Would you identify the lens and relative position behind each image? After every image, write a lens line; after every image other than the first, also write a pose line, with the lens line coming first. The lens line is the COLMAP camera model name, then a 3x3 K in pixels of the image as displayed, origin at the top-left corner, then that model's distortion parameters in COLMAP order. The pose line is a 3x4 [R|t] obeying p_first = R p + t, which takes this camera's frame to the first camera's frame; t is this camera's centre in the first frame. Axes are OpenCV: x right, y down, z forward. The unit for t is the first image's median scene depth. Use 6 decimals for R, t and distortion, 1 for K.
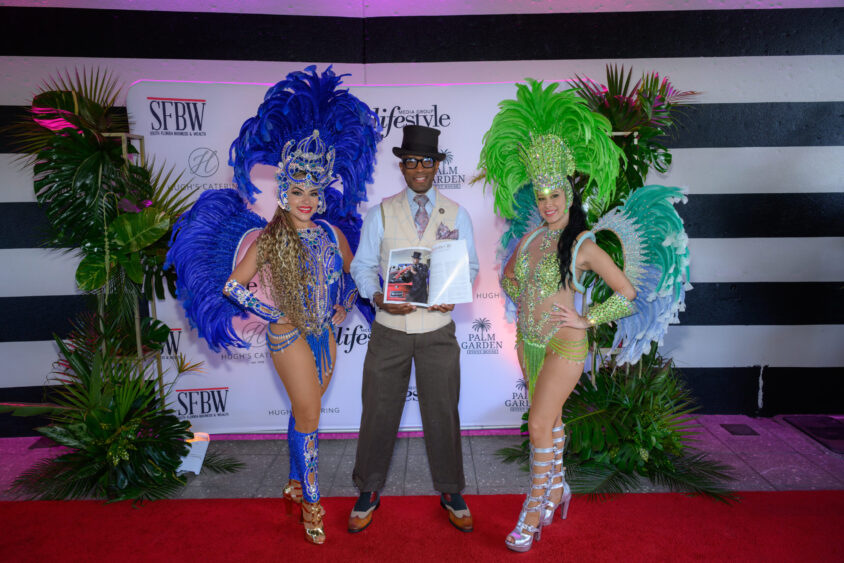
lens RADIAL K [[596.1, 0, 420.7], [0, 596.1, 272.1], [0, 0, 1]] dist [-0.006982, 0.000572]
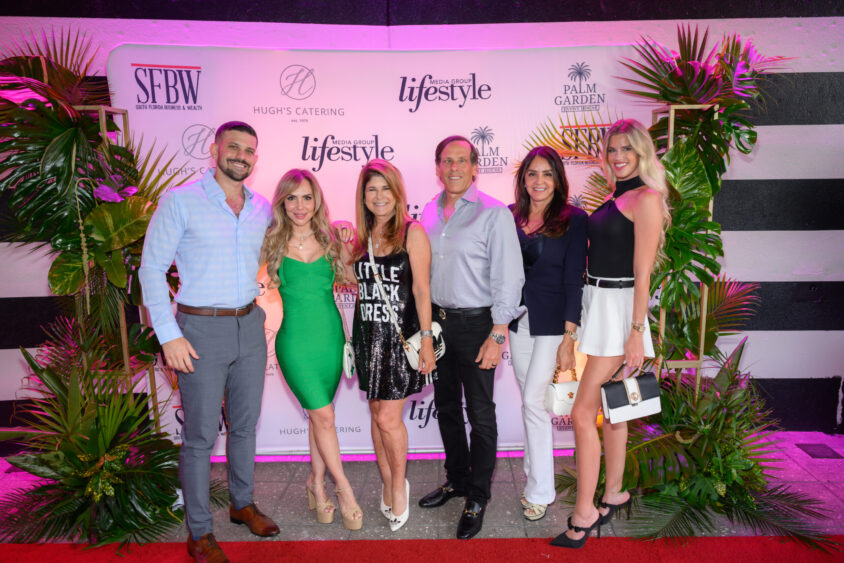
lens RADIAL K [[595.8, 0, 431.4], [0, 595.8, 277.2], [0, 0, 1]] dist [-0.003559, -0.002344]
pose [[0.999986, 0.001000, -0.005145, -0.032719], [-0.000819, 0.999382, 0.035150, -0.023422], [0.005177, -0.035146, 0.999369, 0.158202]]
